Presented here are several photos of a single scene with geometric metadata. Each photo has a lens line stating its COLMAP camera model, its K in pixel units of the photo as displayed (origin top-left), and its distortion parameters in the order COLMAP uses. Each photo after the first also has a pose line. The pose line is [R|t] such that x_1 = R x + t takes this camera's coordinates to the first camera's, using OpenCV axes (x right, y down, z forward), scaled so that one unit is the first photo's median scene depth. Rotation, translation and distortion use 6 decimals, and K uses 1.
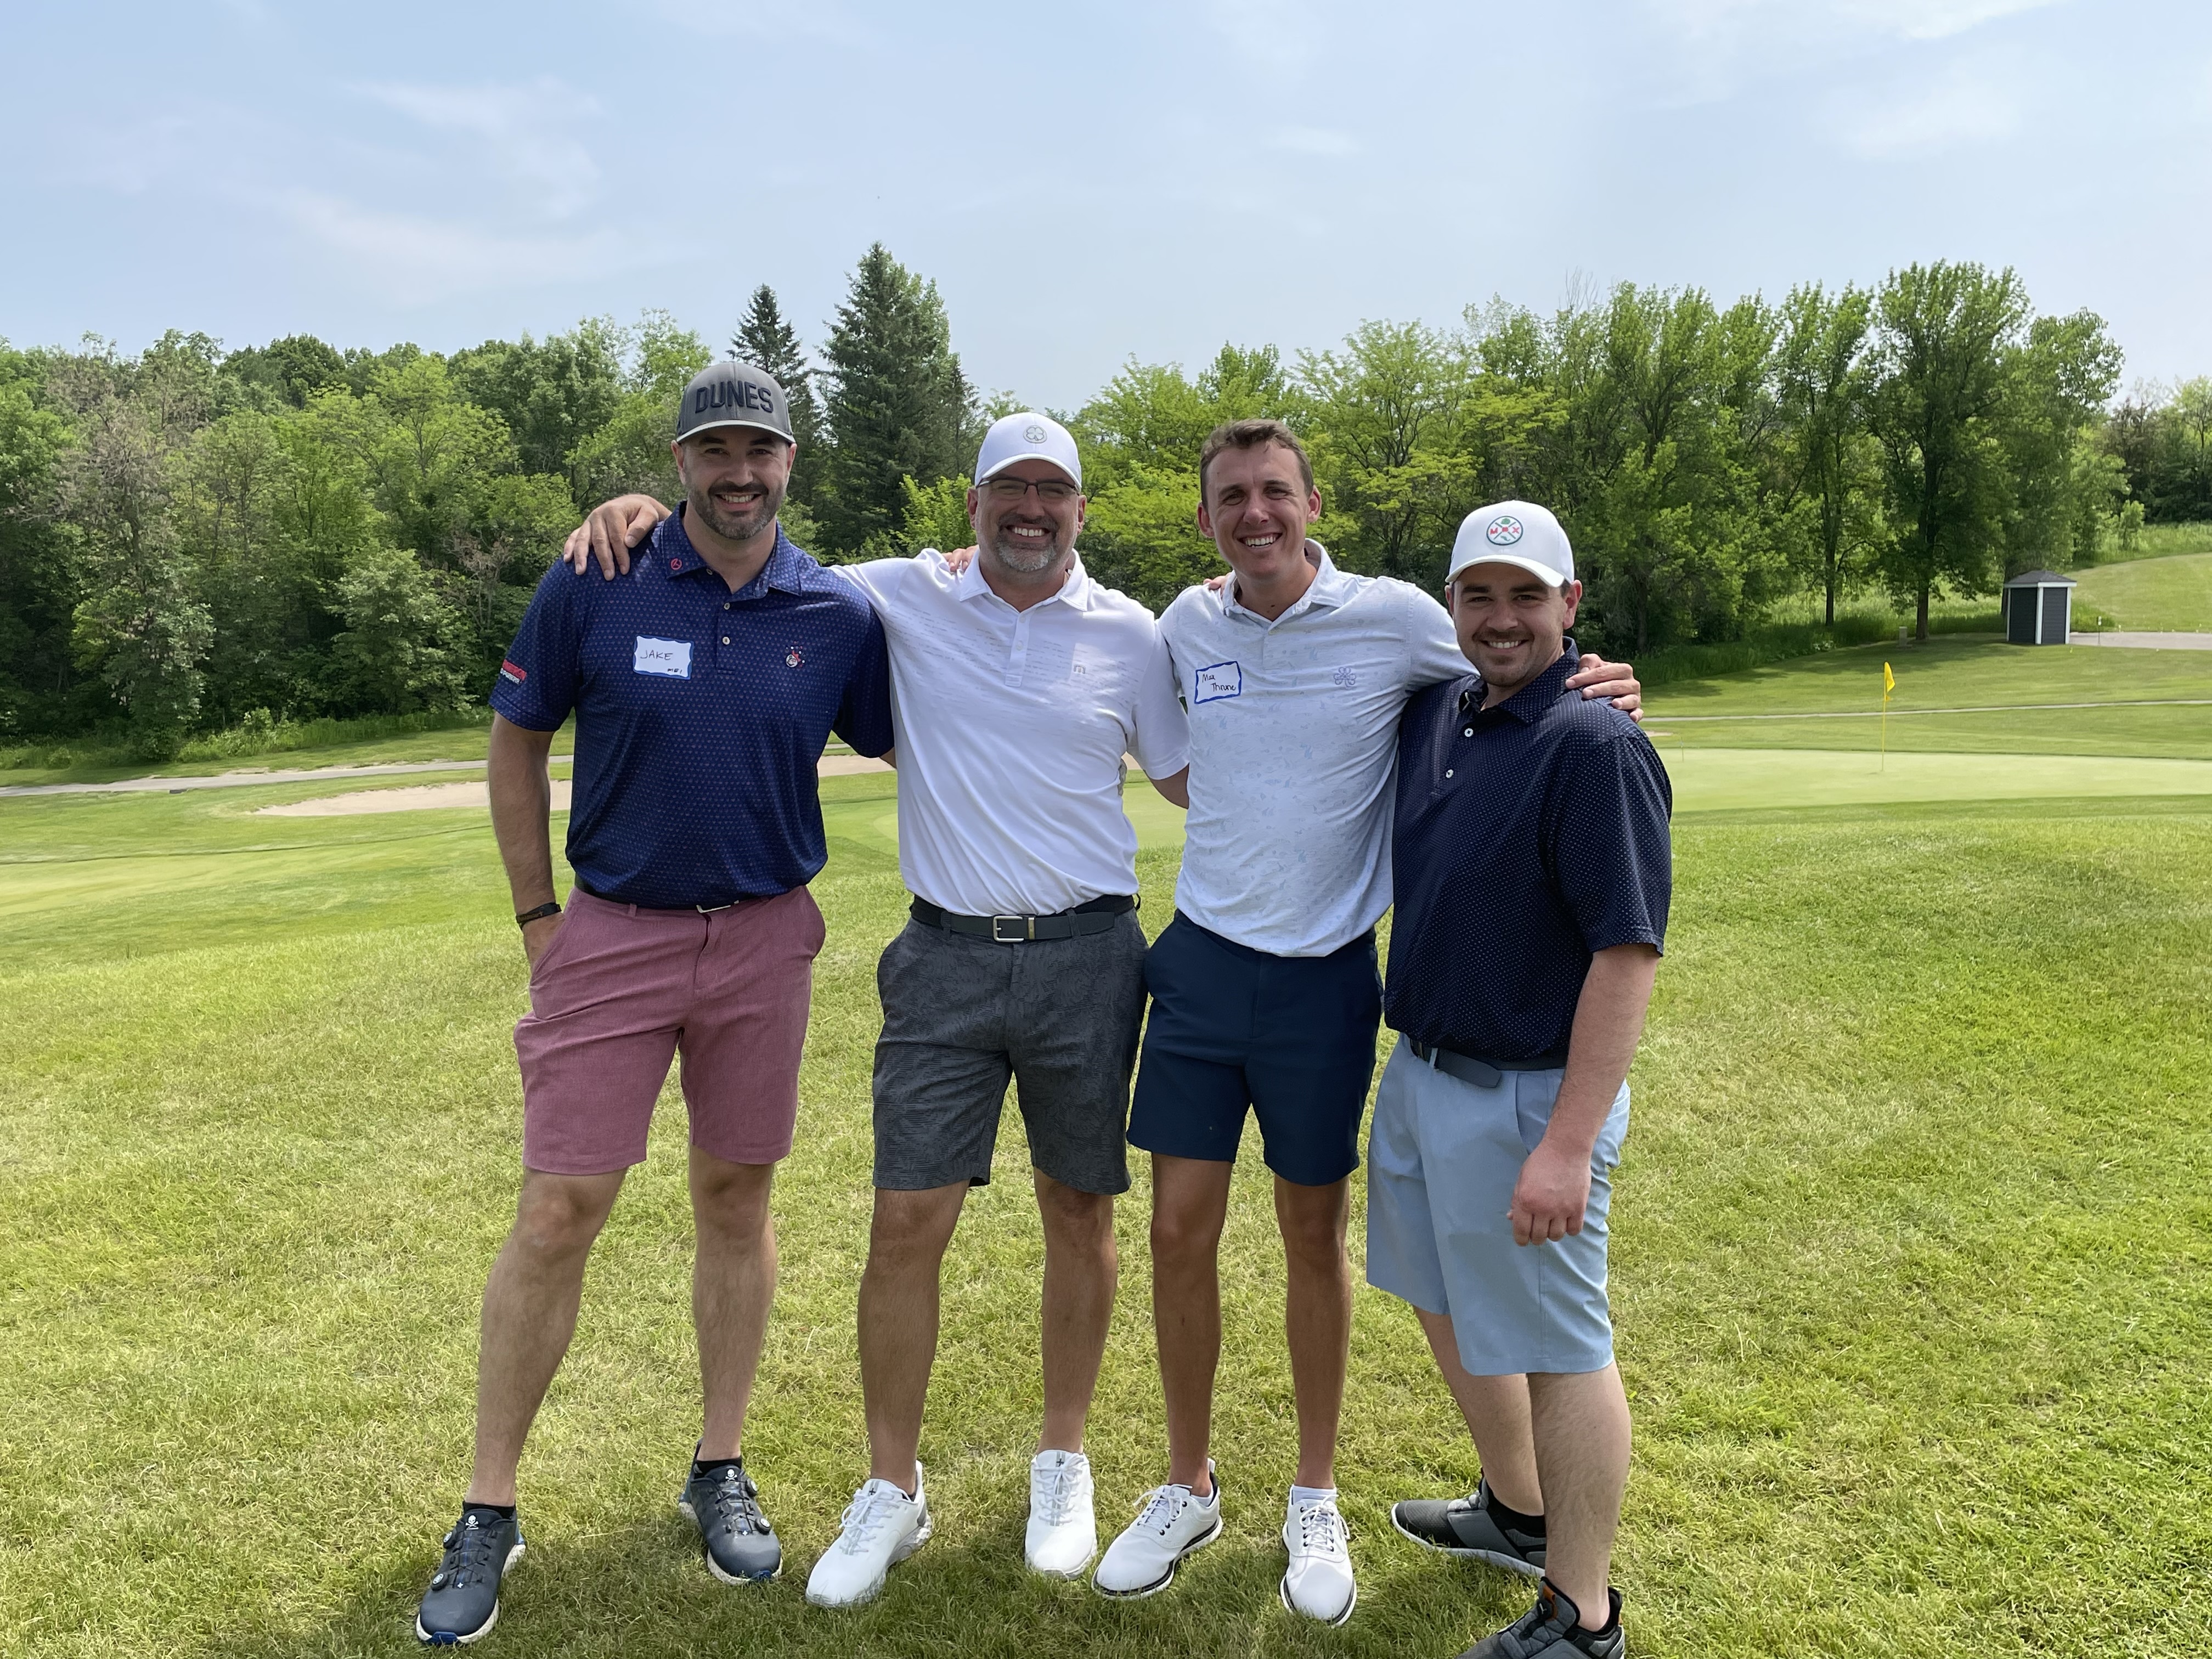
lens RADIAL K [[1970.8, 0, 1111.2], [0, 1970.8, 821.3], [0, 0, 1]] dist [0.087664, -0.123351]
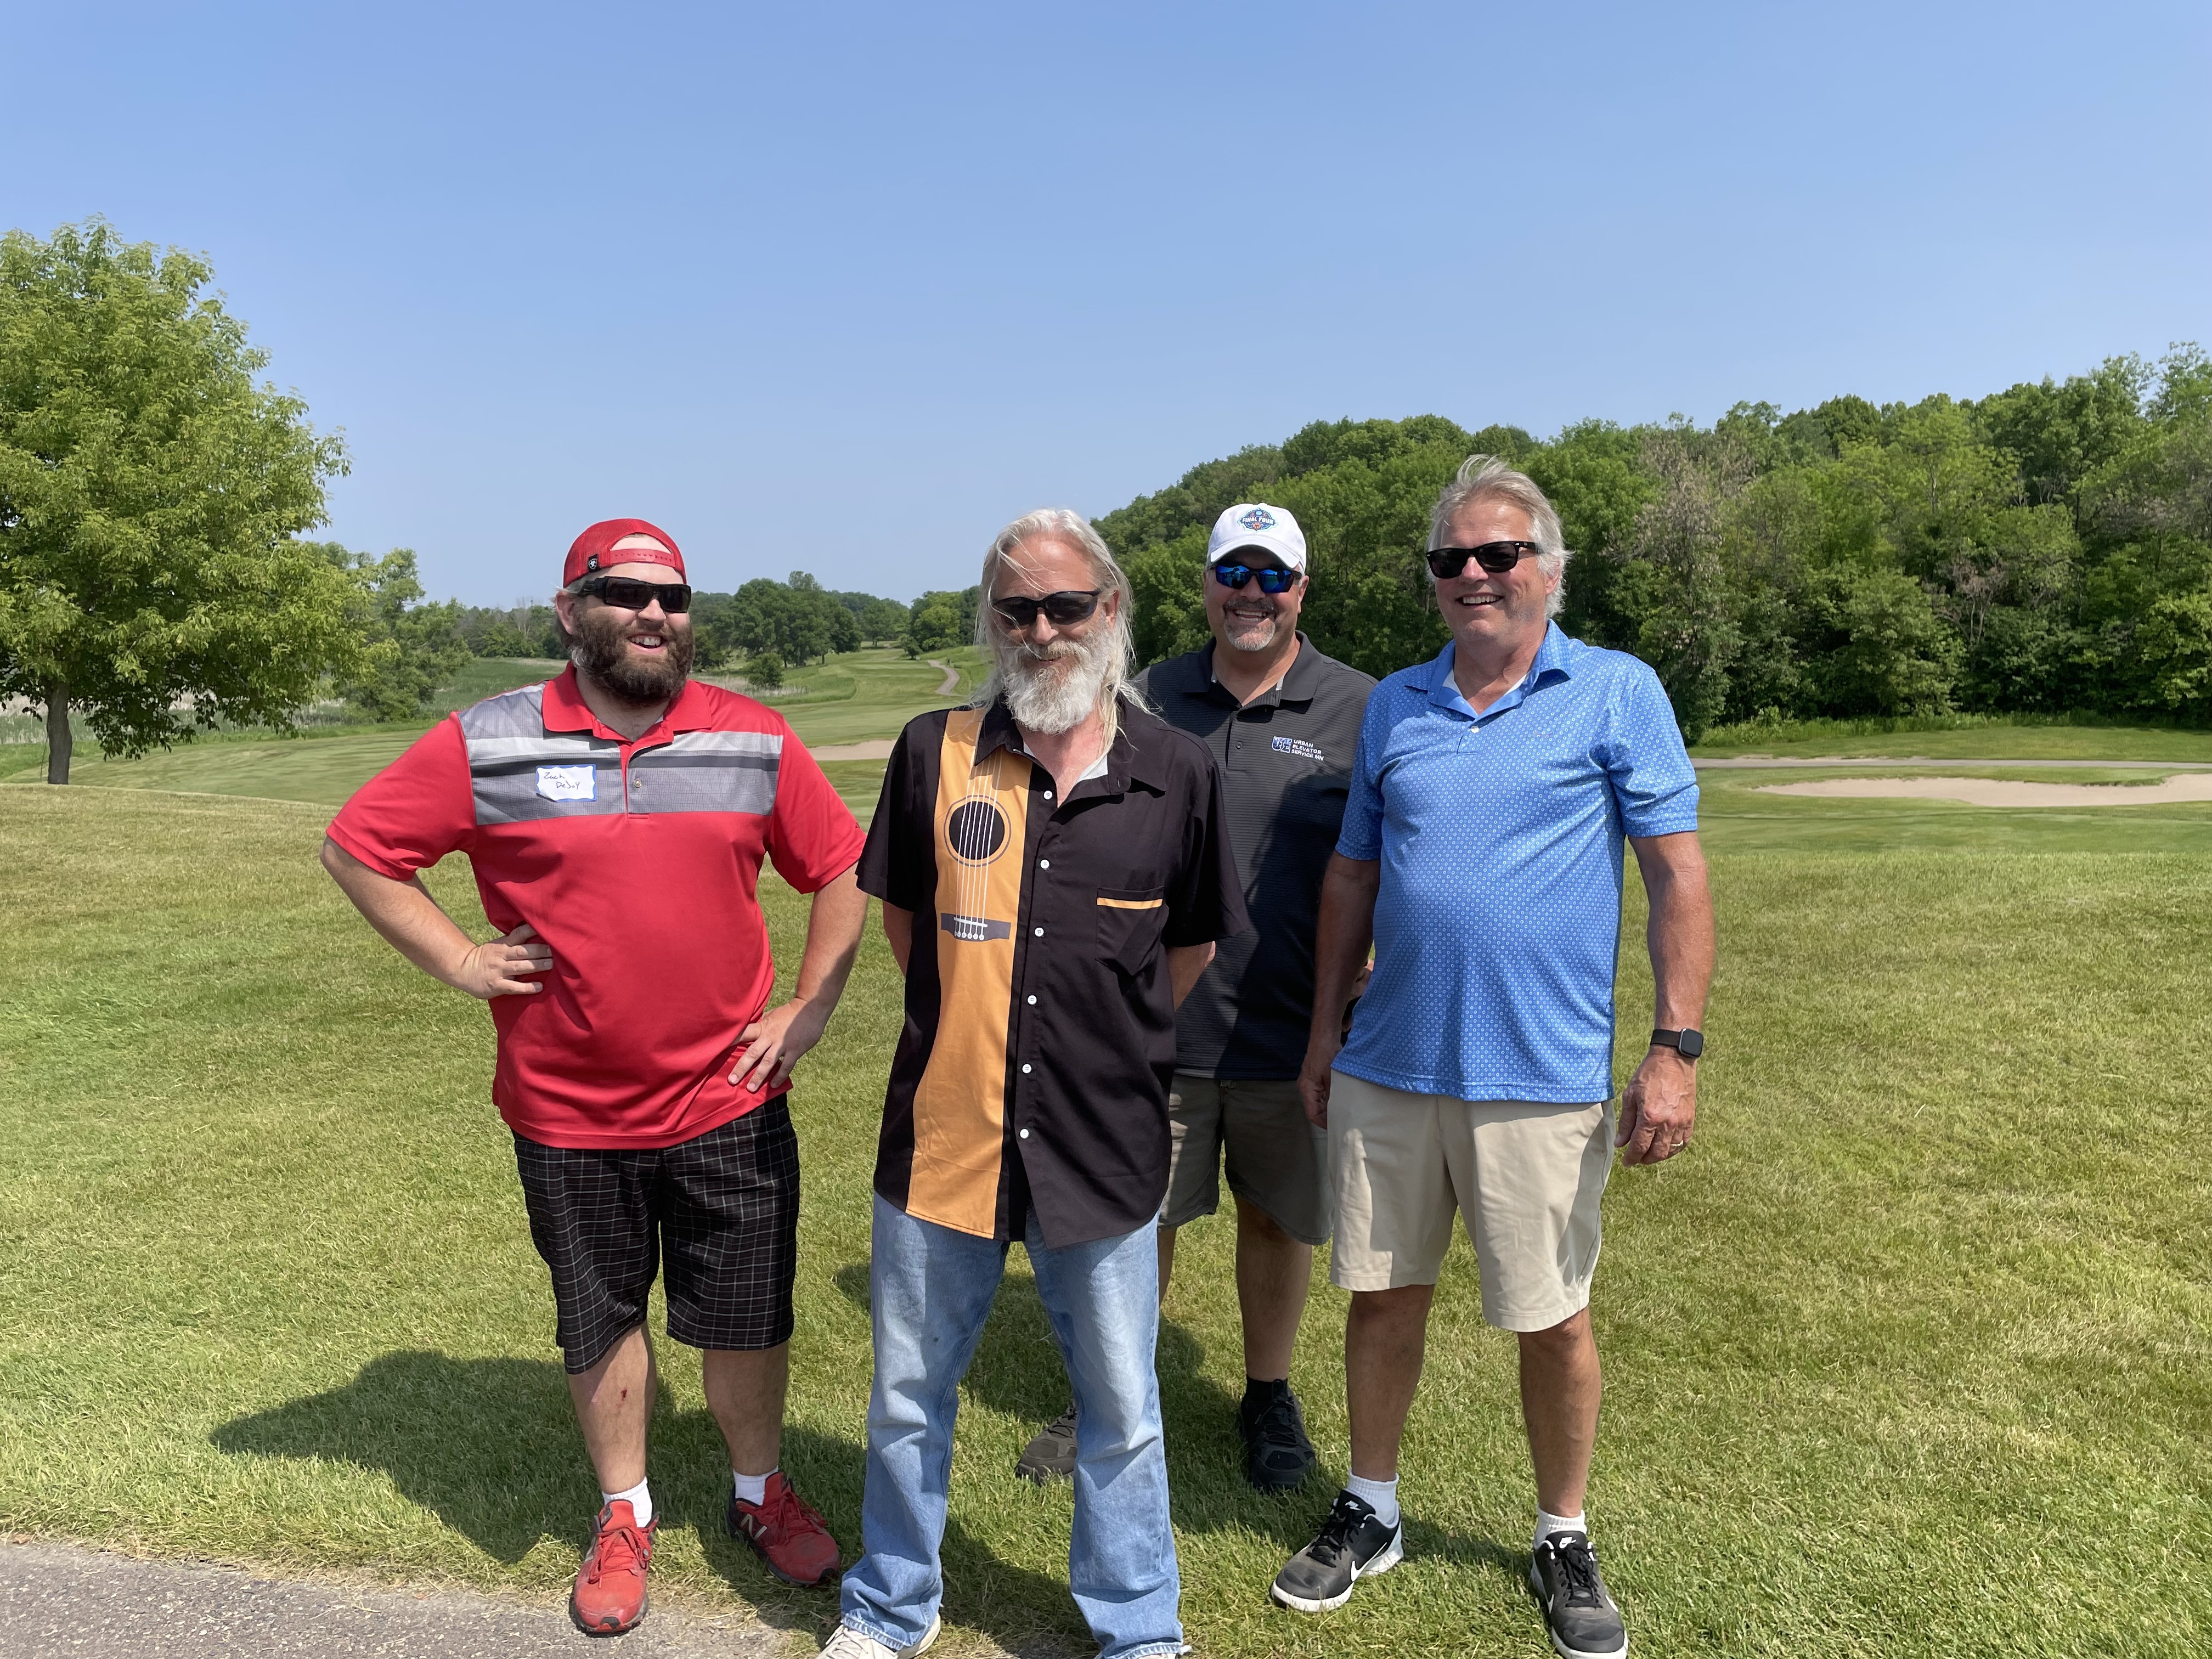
lens RADIAL K [[1655.3, 0, 1119.8], [0, 1655.3, 826.1], [0, 0, 1]] dist [0.083945, -0.112984]
pose [[0.711041, 0.092466, -0.697044, 0.013821], [-0.083834, 0.995393, 0.046526, 0.002228], [0.698135, 0.025354, 0.715517, -0.019539]]
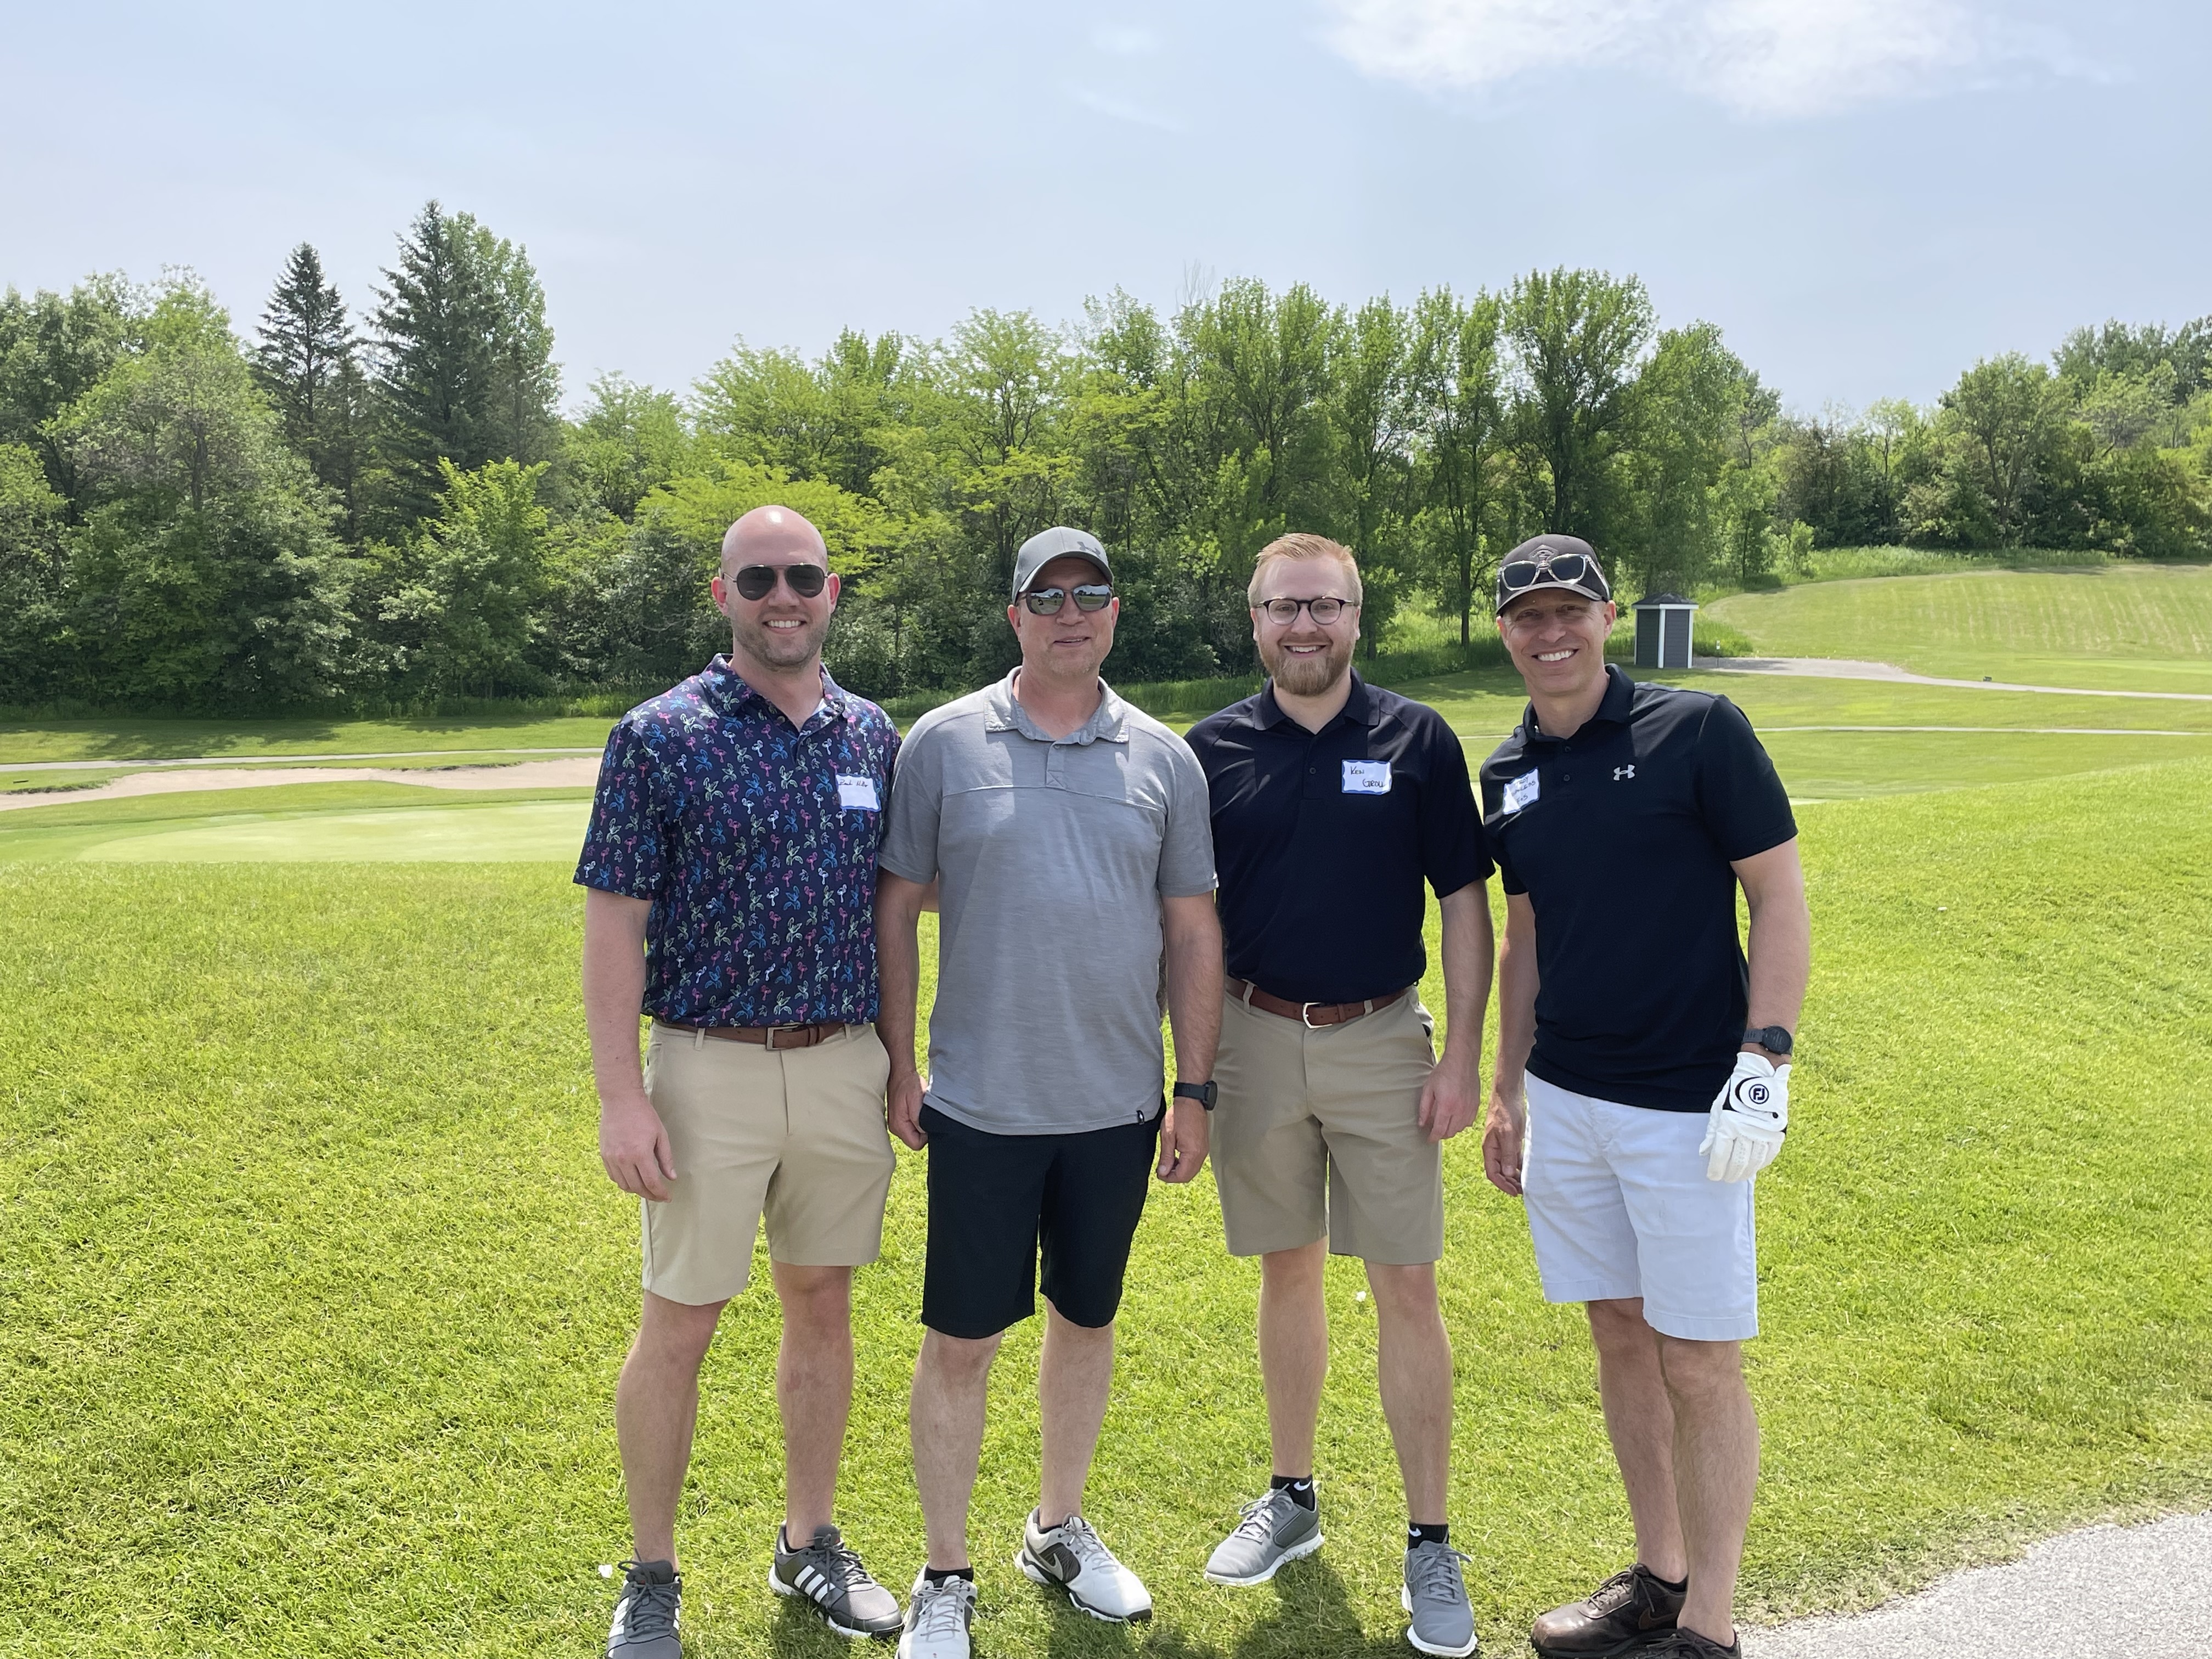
lens RADIAL K [[2104.2, 0, 1104.6], [0, 2104.2, 799.0], [0, 0, 1]] dist [0.094682, -0.131737]
pose [[0.995050, 0.010030, 0.098865, 0.101813], [-0.007866, 0.999721, -0.022253, -0.000835], [-0.099061, 0.021365, 0.994852, 0.013236]]
